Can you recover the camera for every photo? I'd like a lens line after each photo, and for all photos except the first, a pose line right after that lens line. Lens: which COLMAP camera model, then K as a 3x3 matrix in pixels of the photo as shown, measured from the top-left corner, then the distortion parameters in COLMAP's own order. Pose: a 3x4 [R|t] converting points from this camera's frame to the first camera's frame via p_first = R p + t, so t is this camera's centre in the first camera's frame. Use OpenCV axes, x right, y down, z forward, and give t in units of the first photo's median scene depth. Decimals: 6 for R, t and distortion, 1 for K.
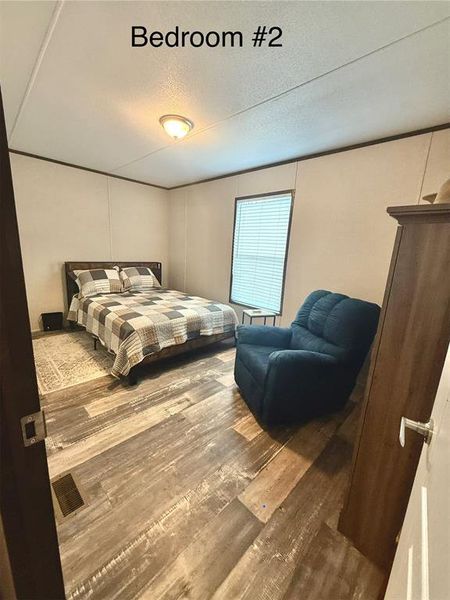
lens RADIAL K [[239.5, 0, 225.0], [0, 239.5, 300.0], [0, 0, 1]] dist [-0.001429, -0.000189]
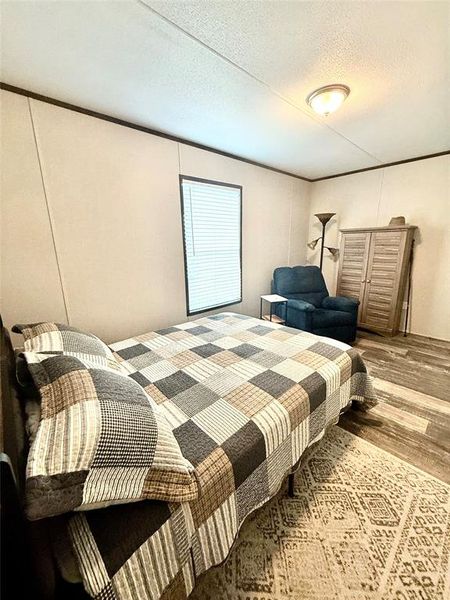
lens RADIAL K [[239.5, 0, 225.0], [0, 239.5, 300.0], [0, 0, 1]] dist [-0.001429, -0.000189]
pose [[0.041042, -0.292246, 0.955462, -1.169533], [0.232720, 0.932763, 0.275307, -0.373010], [-0.971677, 0.211056, 0.106294, 1.349986]]
